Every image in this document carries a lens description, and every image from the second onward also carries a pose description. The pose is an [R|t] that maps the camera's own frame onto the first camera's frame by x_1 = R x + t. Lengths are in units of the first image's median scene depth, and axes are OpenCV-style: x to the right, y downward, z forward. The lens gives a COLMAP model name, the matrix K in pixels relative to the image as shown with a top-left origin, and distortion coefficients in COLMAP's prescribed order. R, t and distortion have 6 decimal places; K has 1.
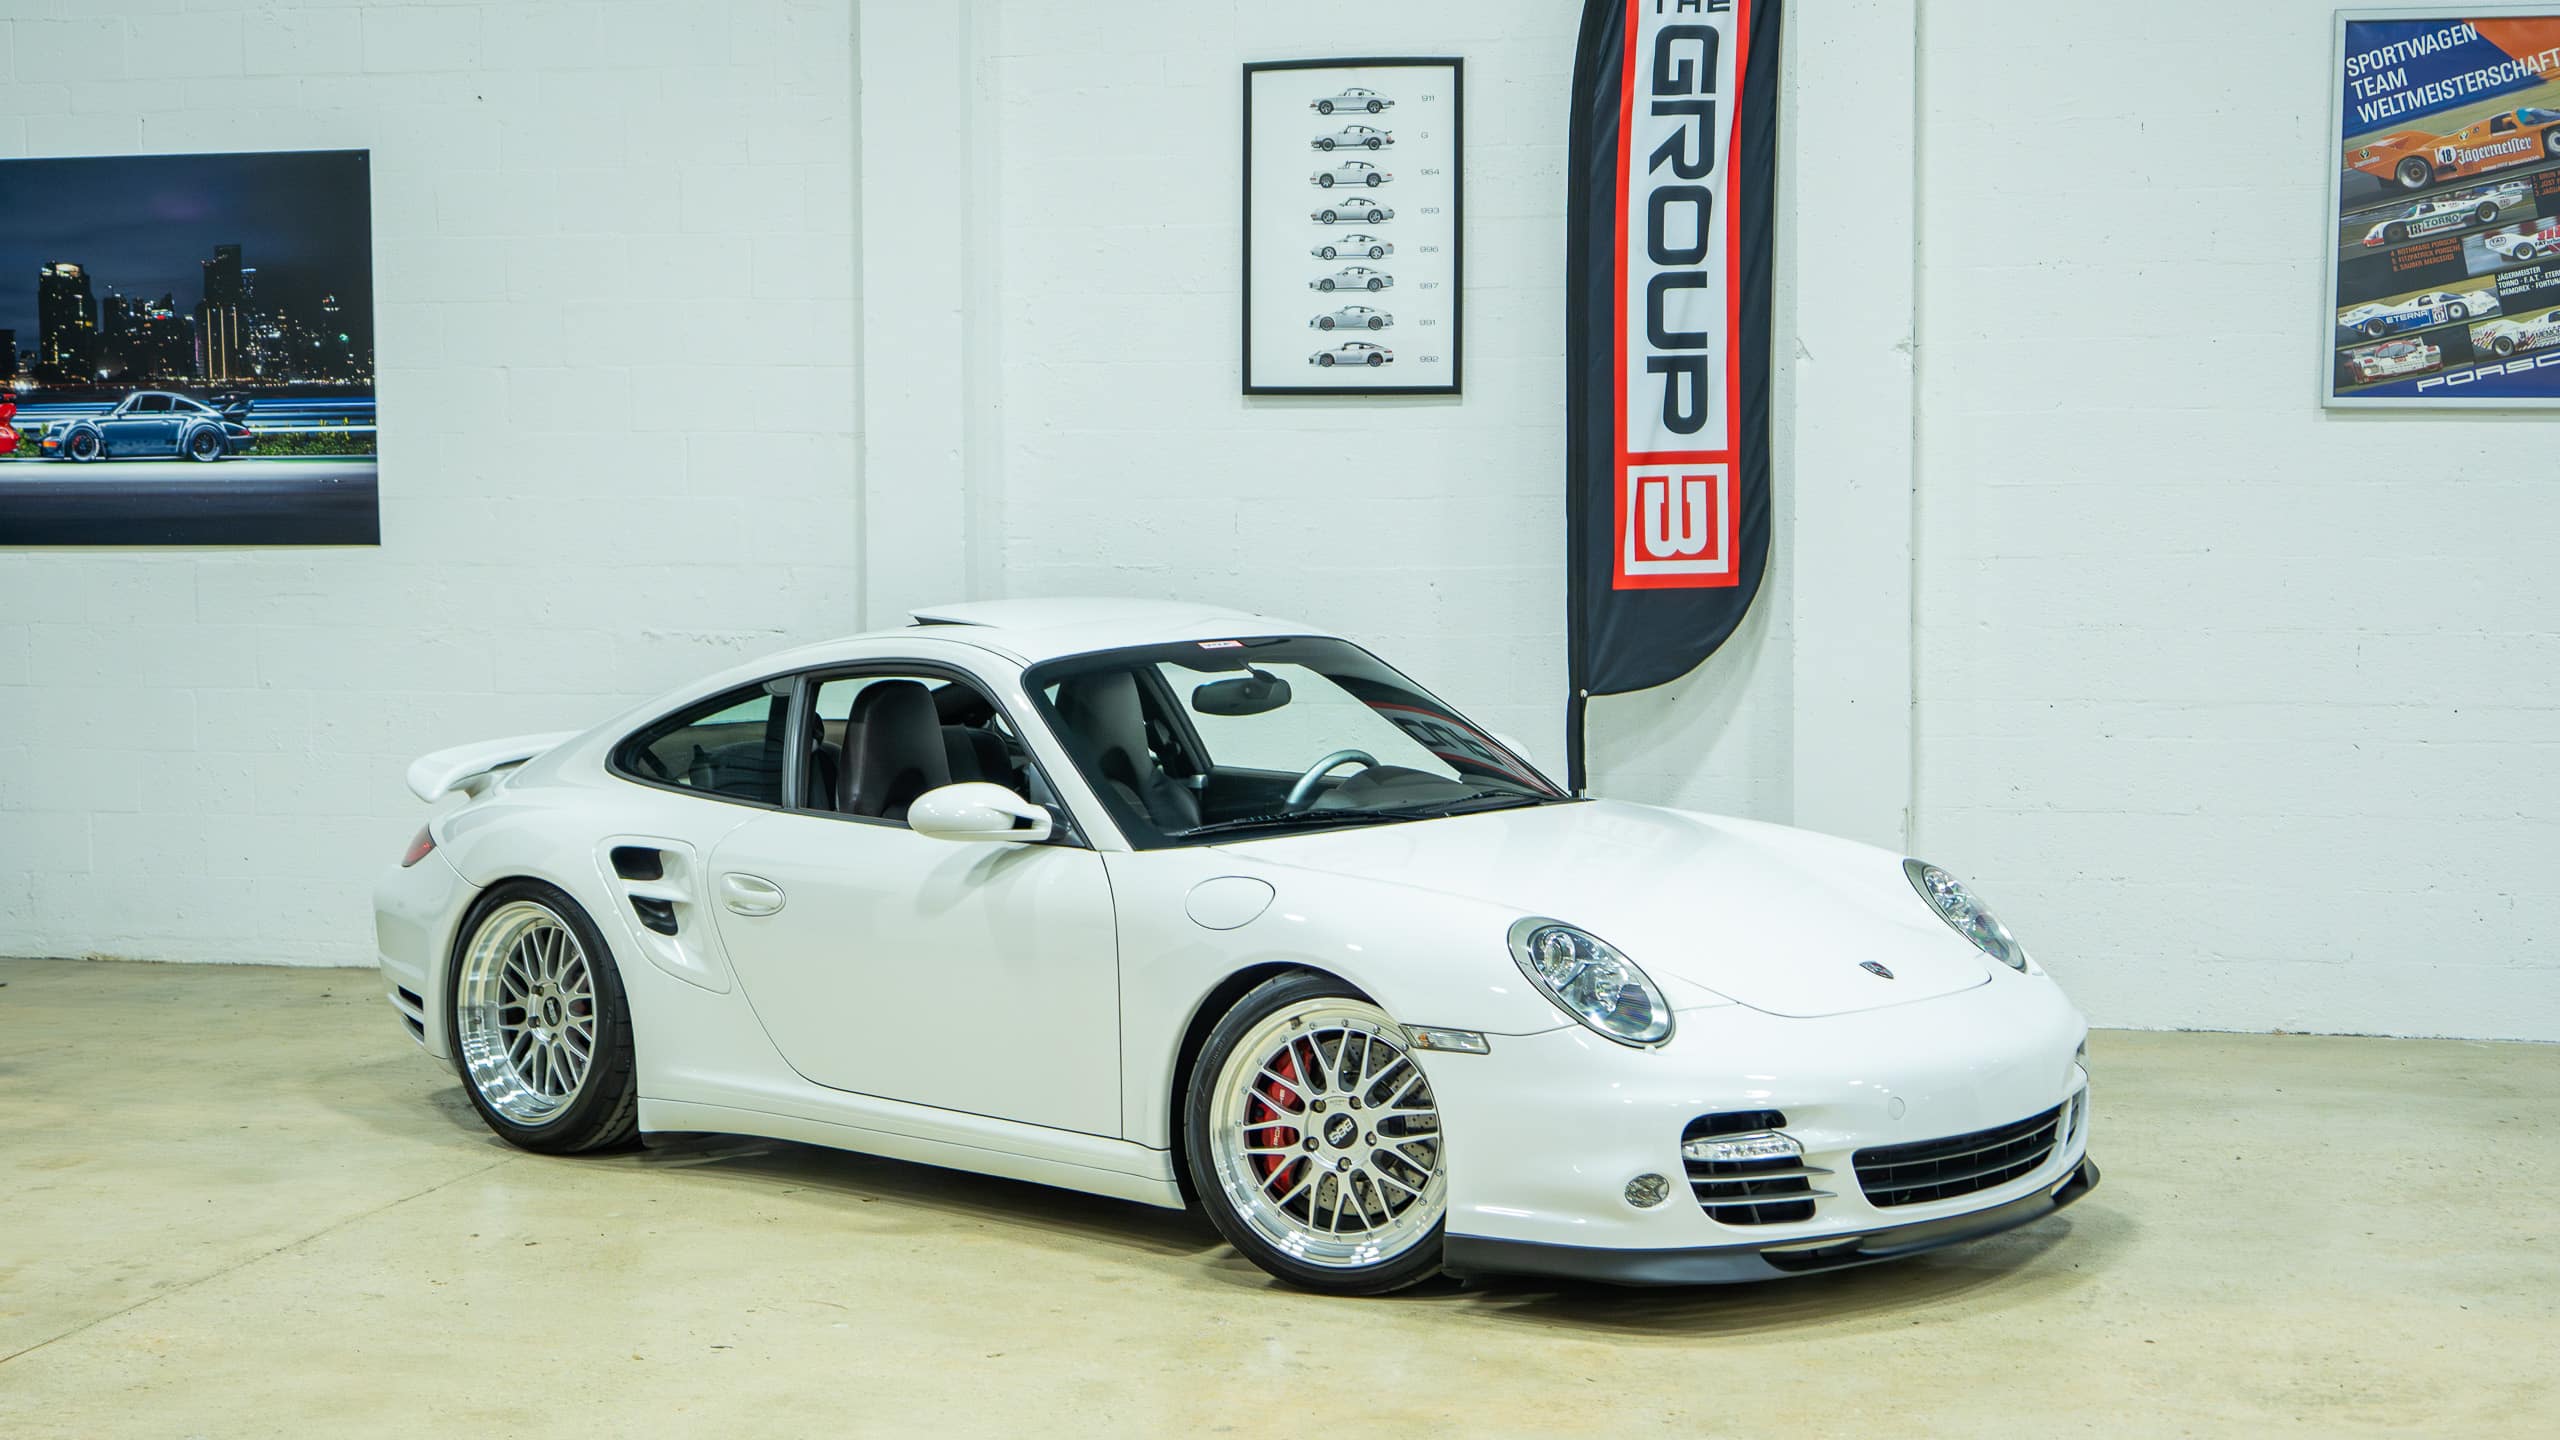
lens RADIAL K [[3831.7, 0, 1274.8], [0, 3831.7, 730.7], [0, 0, 1]] dist [0.041375, 0.106333]
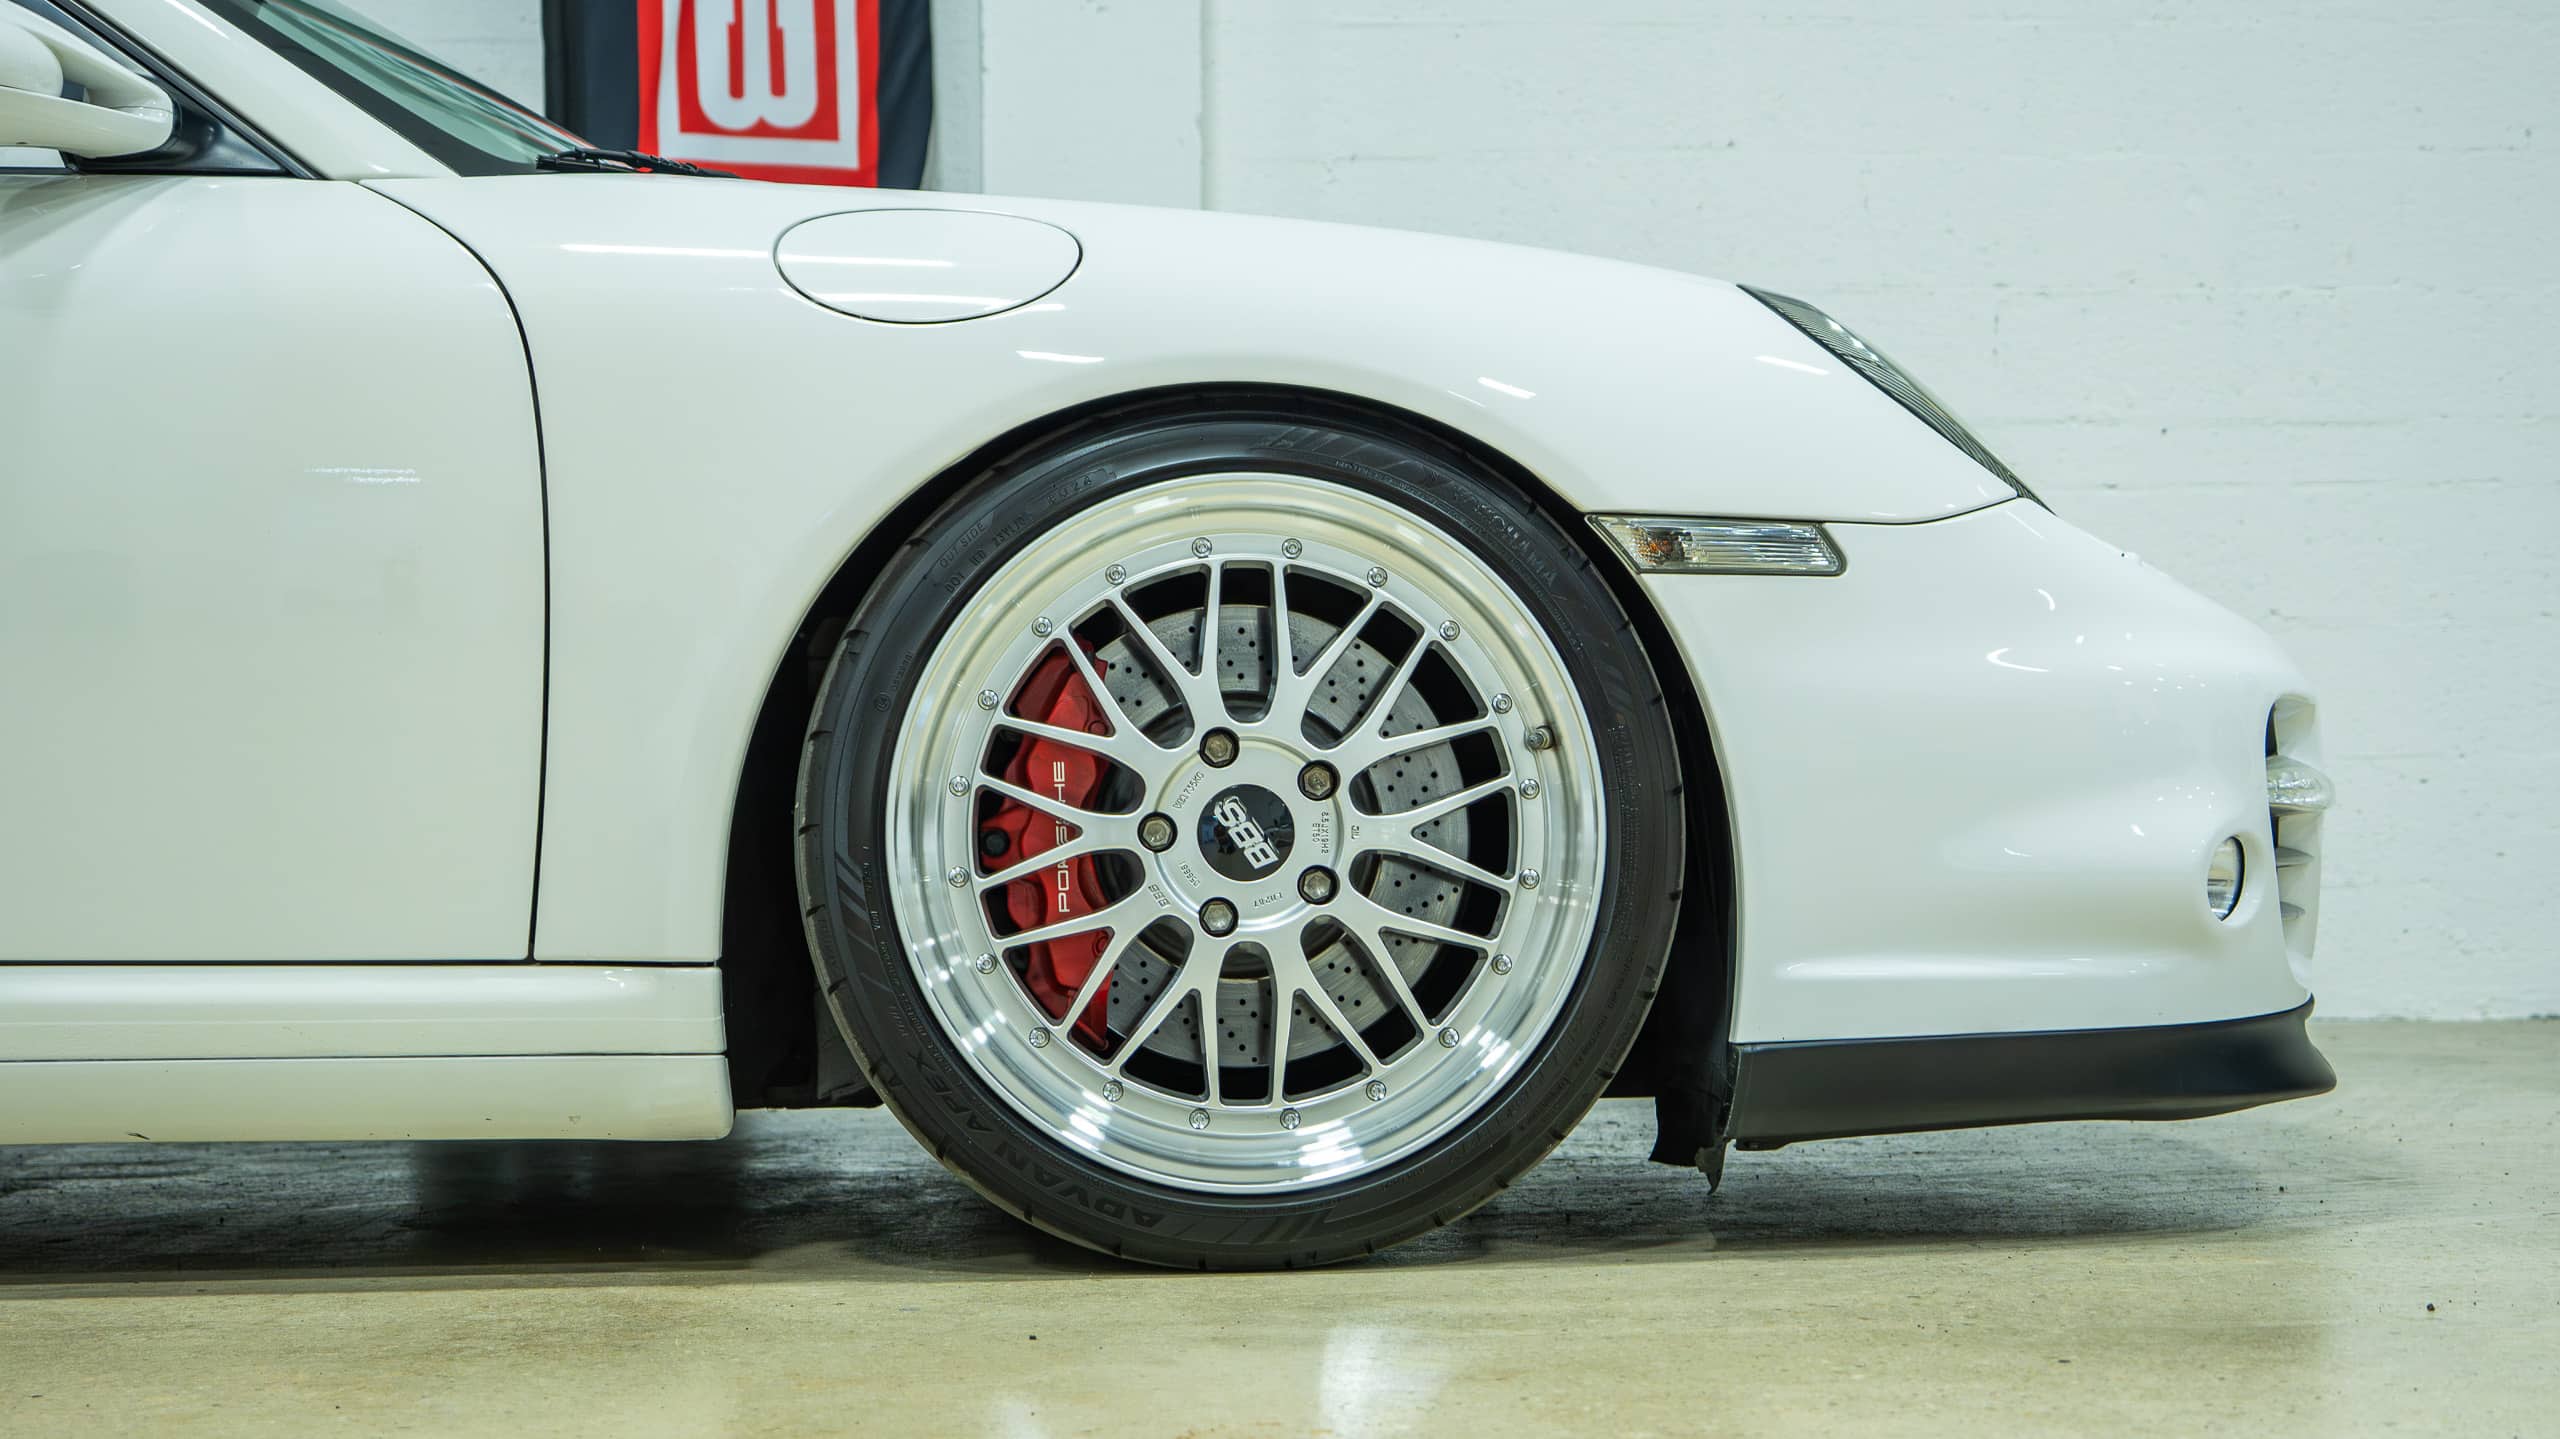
lens RADIAL K [[3761.5, 0, 1275.7], [0, 3761.5, 788.3], [0, 0, 1]] dist [0.056072, 0.011853]
pose [[0.950207, -0.003014, 0.311605, 0.013114], [0.028535, 0.996594, -0.077373, 0.083245], [-0.310311, 0.082412, 0.947056, 0.511145]]
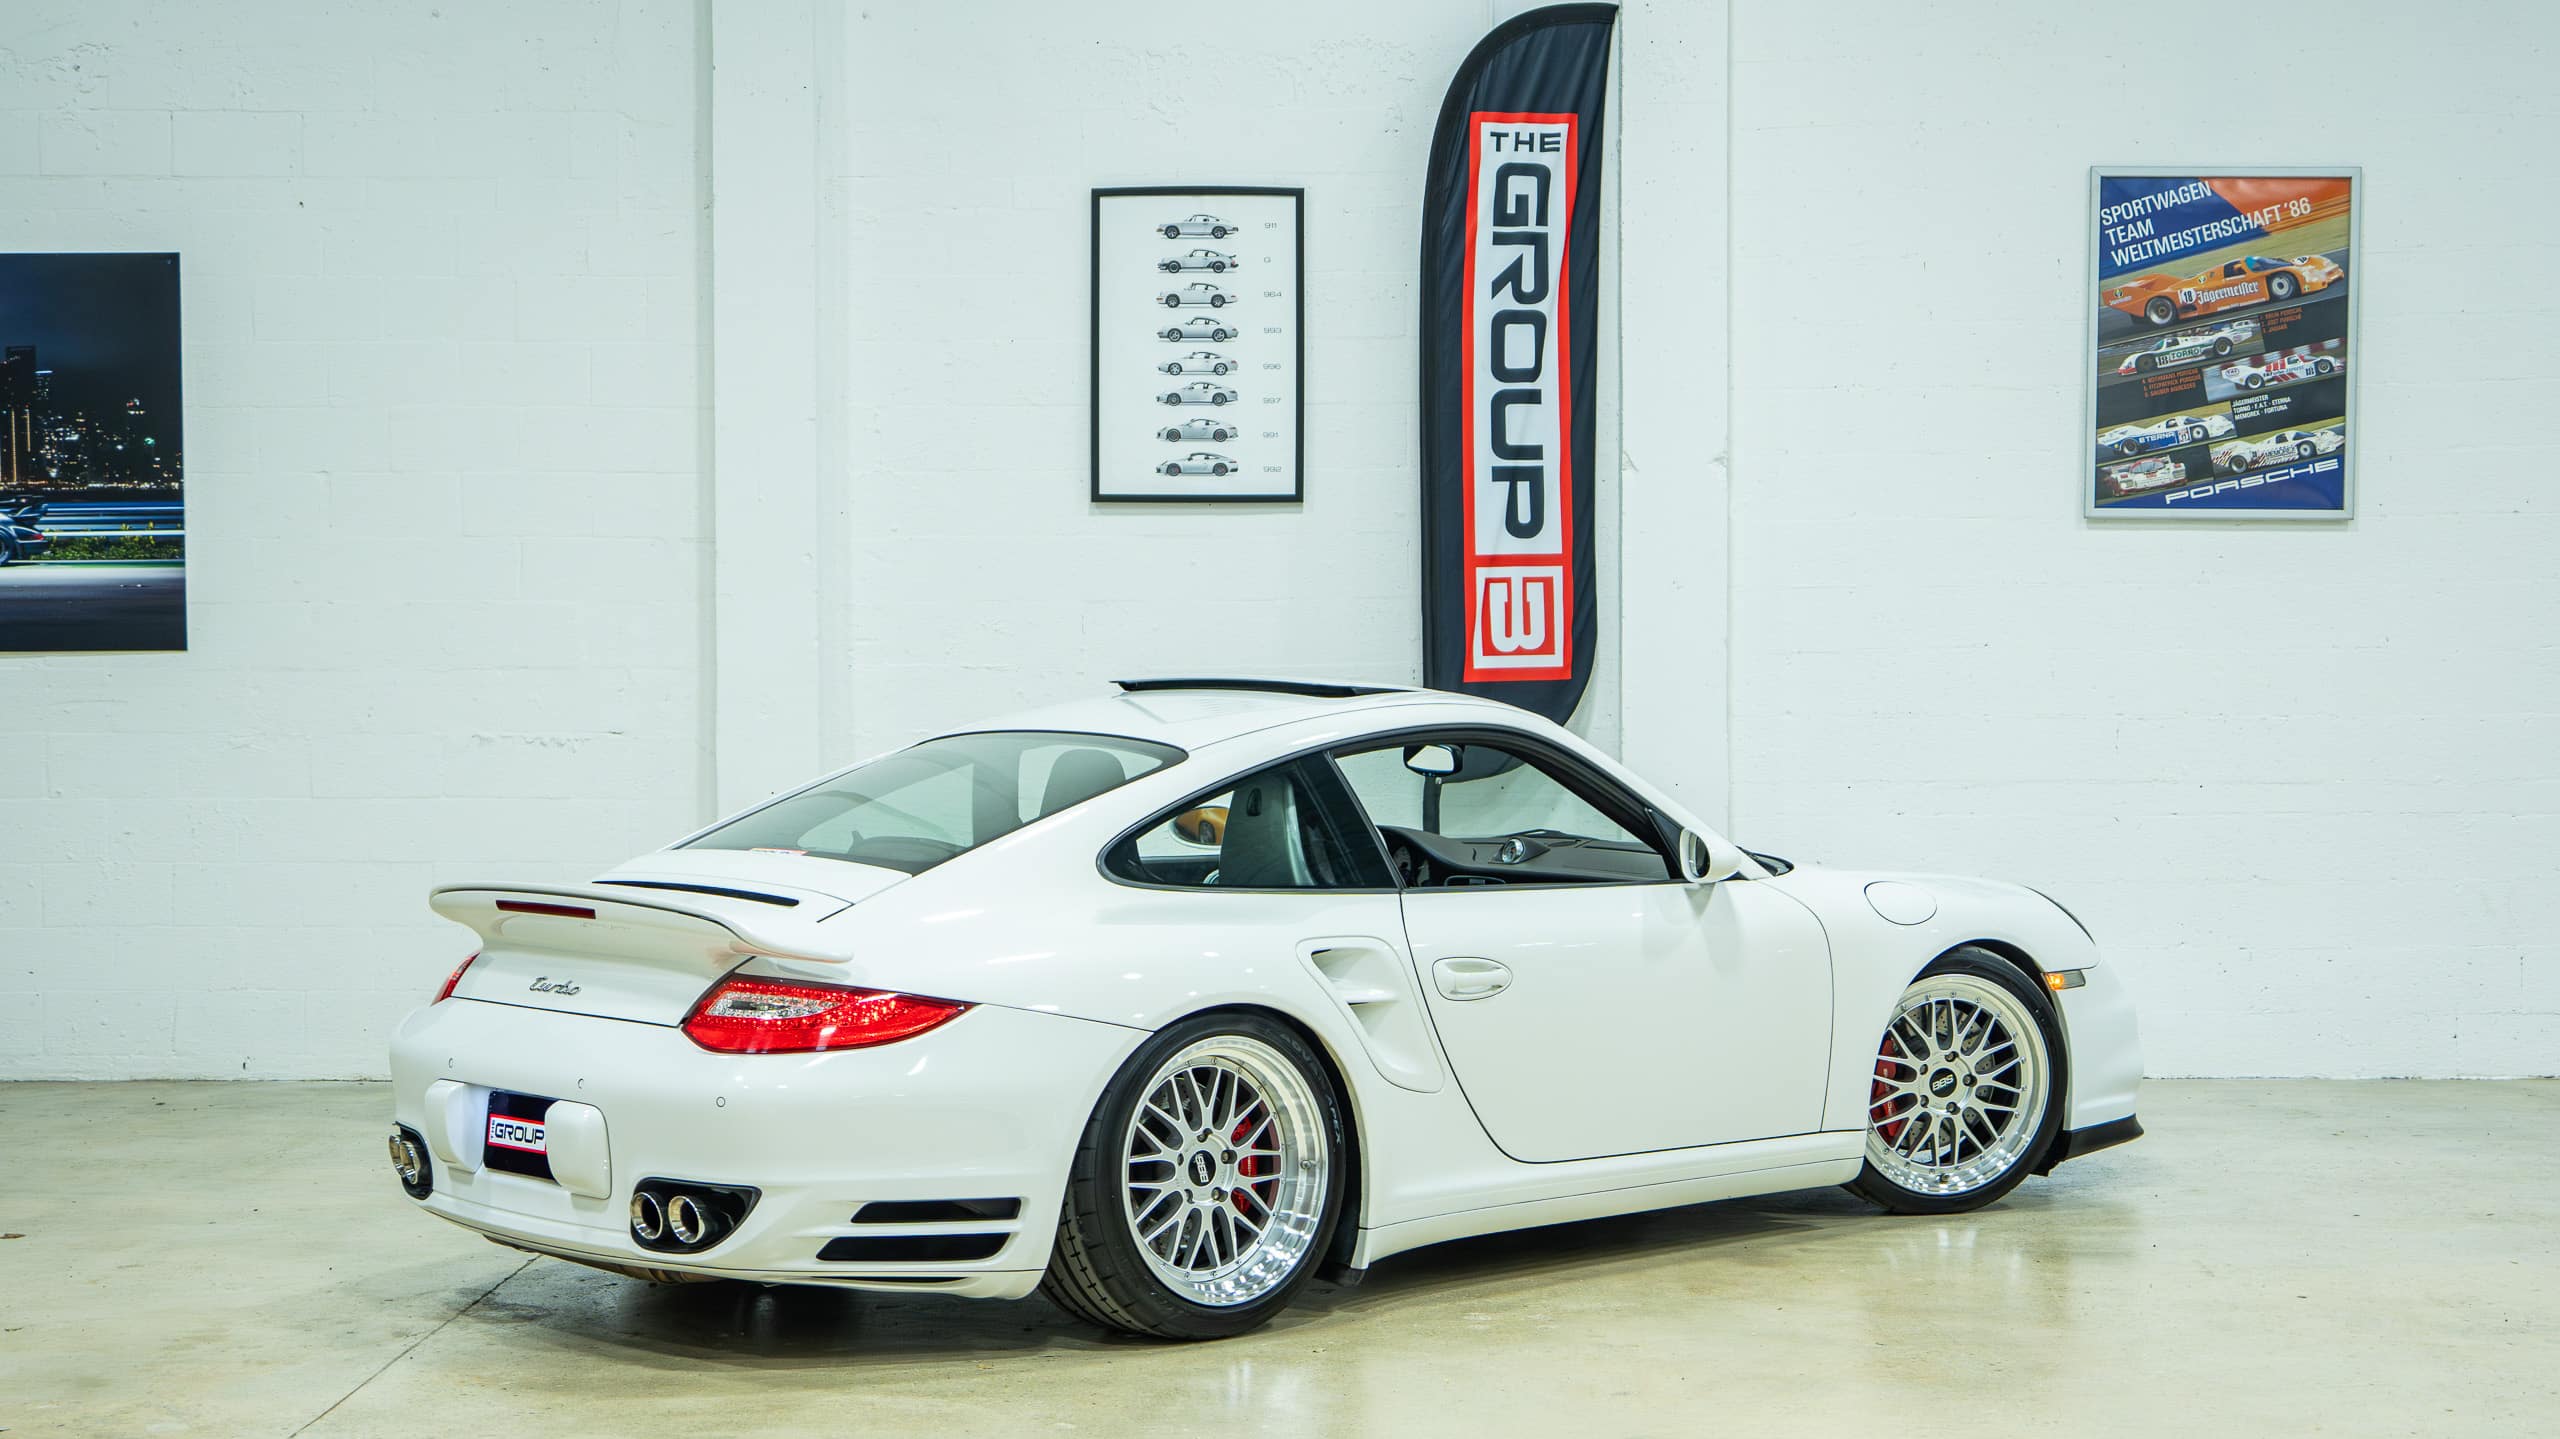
lens RADIAL K [[3680.4, 0, 1286.9], [0, 3680.4, 768.6], [0, 0, 1]] dist [0.047811, 0.059245]
pose [[0.971934, -0.006533, 0.235162, -0.203464], [0.016561, 0.999035, -0.040691, 0.028721], [-0.234669, 0.043443, 0.971104, 0.009790]]
